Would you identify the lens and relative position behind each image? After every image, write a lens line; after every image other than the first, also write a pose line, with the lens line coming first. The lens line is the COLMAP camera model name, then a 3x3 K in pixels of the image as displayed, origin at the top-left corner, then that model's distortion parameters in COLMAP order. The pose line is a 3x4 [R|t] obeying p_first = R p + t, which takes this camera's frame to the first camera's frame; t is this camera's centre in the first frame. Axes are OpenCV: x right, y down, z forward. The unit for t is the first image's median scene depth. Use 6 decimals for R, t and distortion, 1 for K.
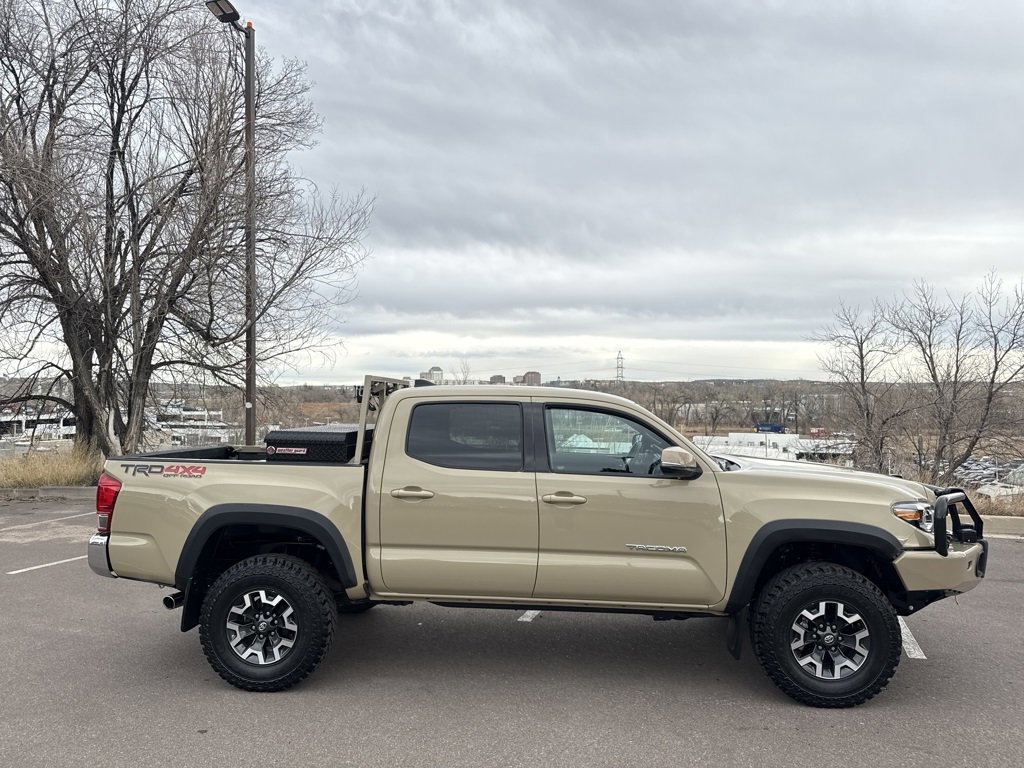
lens RADIAL K [[661.6, 0, 512.0], [0, 661.6, 384.0], [0, 0, 1]] dist [-0.000235, -0.053008]
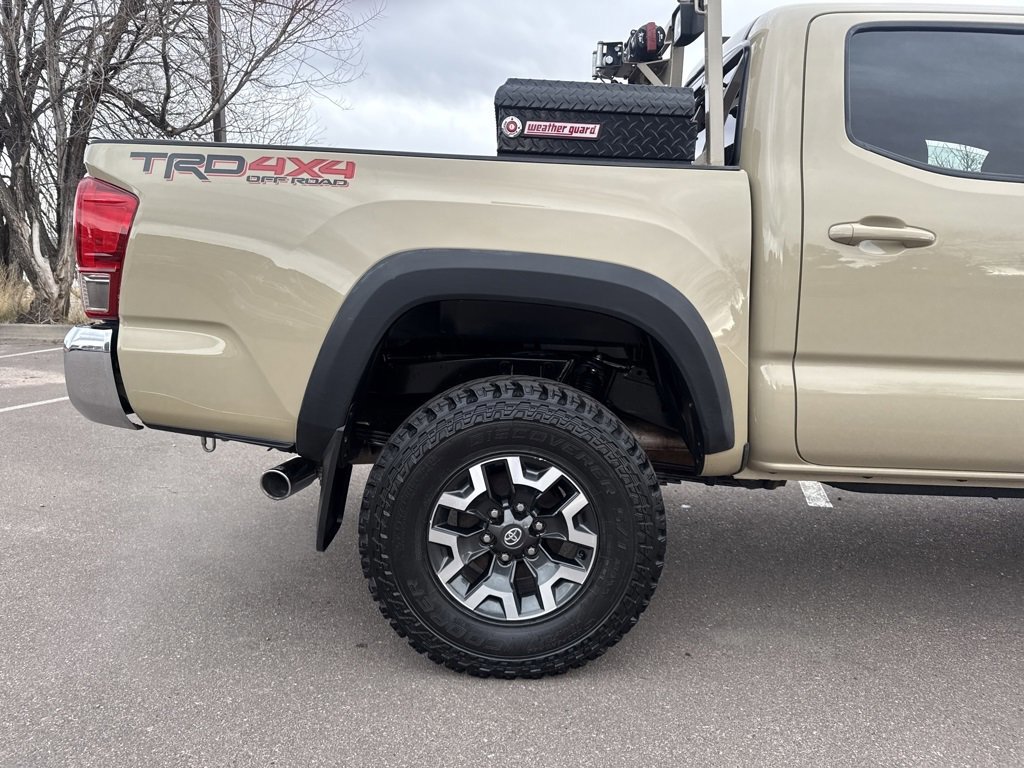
lens RADIAL K [[708.6, 0, 523.2], [0, 708.6, 382.8], [0, 0, 1]] dist [0.043800, -0.076502]
pose [[0.998095, 0.013742, 0.060140, -0.397845], [-0.025341, 0.980154, 0.196610, 0.175613], [-0.056244, -0.197759, 0.978636, 0.558898]]
